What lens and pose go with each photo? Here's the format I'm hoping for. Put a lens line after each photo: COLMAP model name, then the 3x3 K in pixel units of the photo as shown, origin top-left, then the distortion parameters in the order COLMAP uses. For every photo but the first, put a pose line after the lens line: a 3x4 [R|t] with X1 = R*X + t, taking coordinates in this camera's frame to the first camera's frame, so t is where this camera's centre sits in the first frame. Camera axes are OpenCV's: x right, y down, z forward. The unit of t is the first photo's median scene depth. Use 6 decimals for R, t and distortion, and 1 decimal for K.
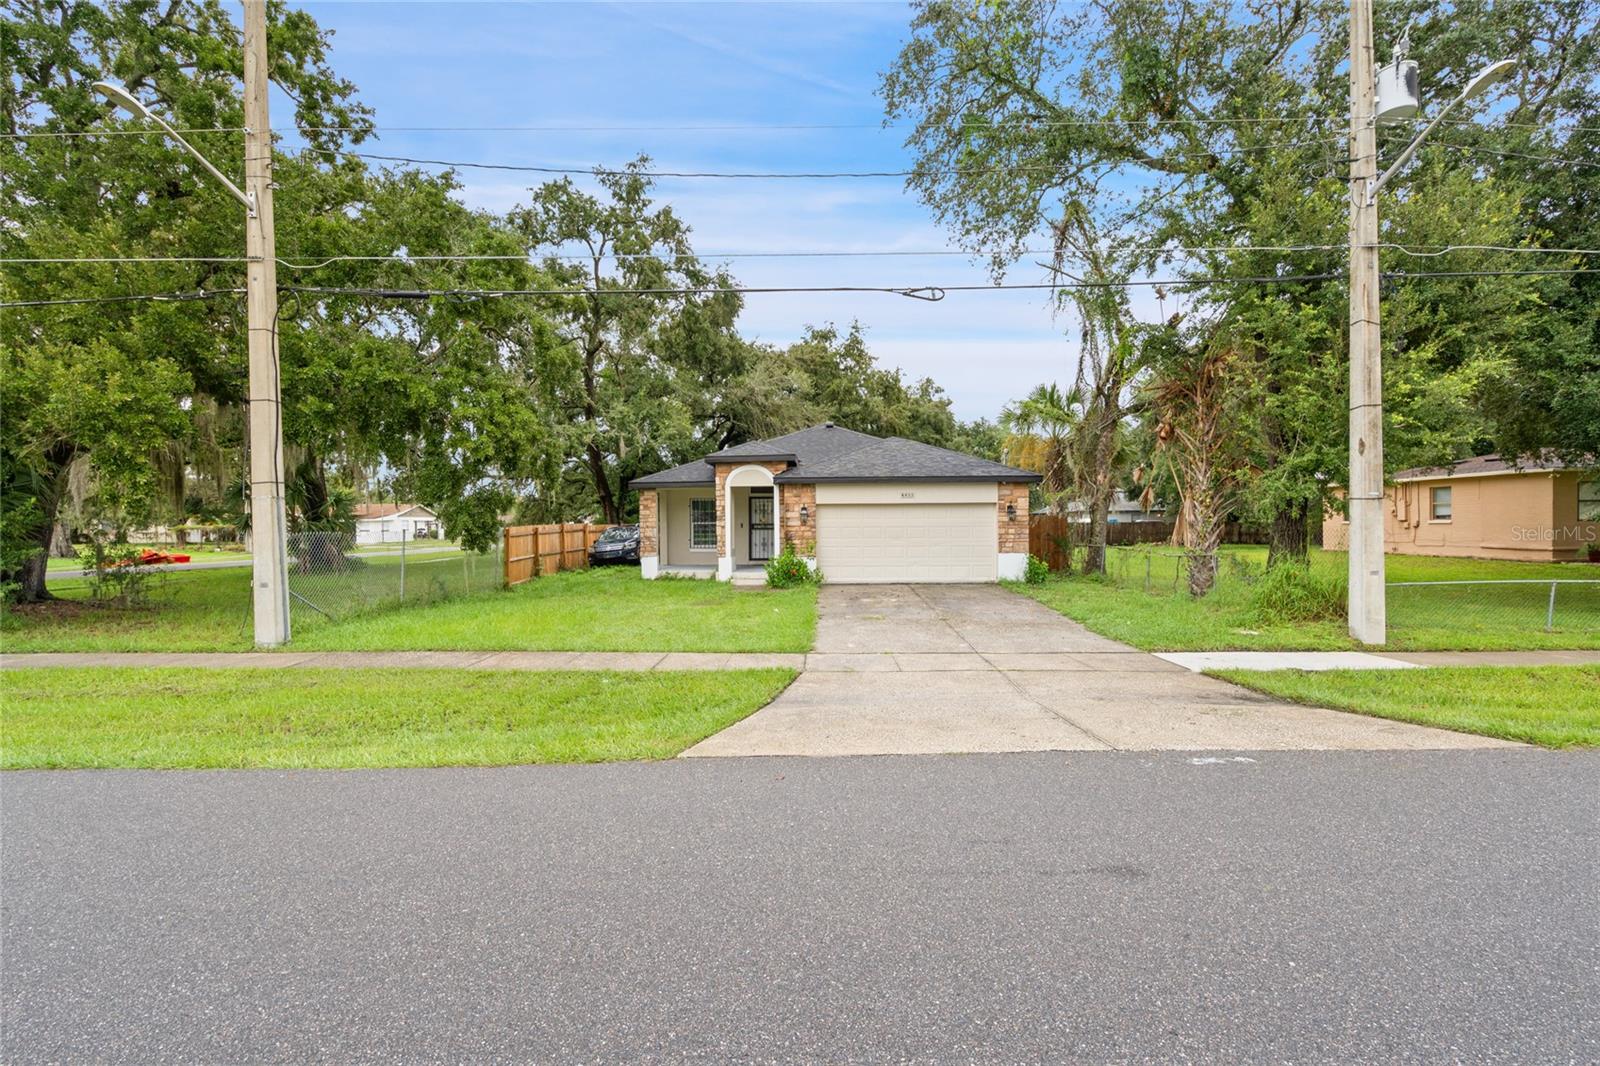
lens RADIAL K [[734.0, 0, 798.5], [0, 734.0, 534.7], [0, 0, 1]] dist [-0.002348, -0.000164]
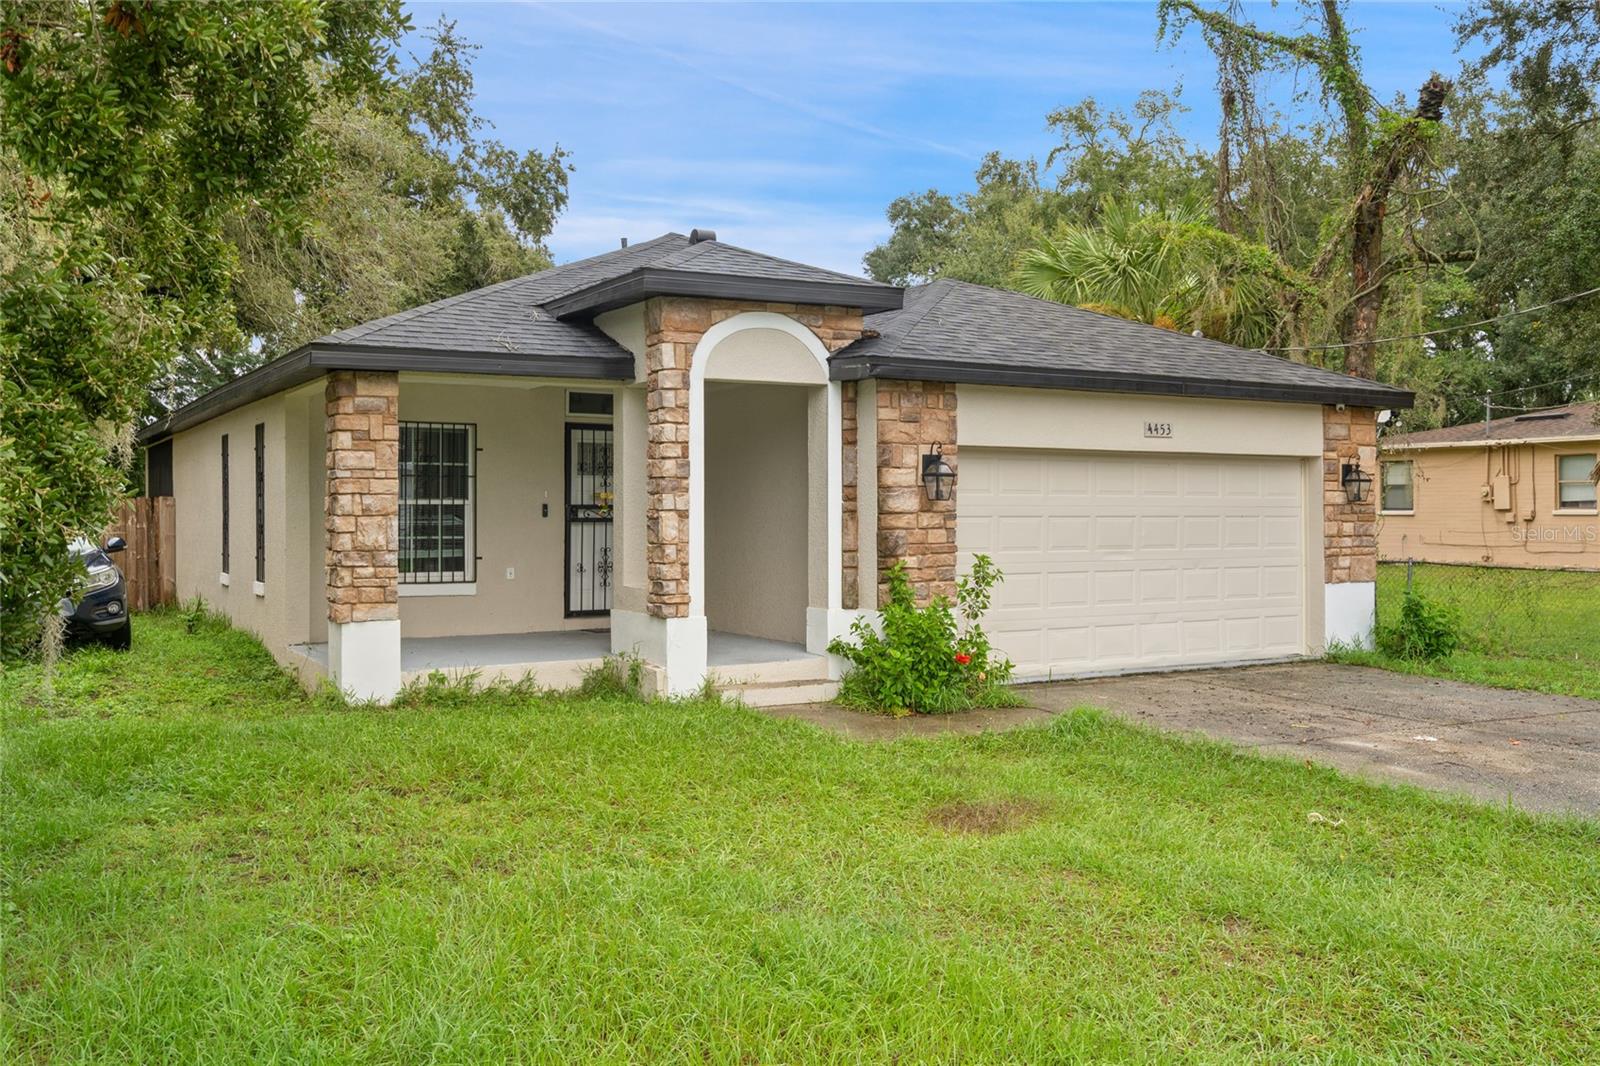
lens RADIAL K [[1367.8, 0, 801.1], [0, 1367.8, 529.8], [0, 0, 1]] dist [-0.007209, 0.001717]
pose [[0.848769, -0.001267, 0.528762, -0.353659], [0.003112, 0.999992, -0.002600, -0.002596], [-0.528754, 0.003853, 0.848766, 0.507754]]
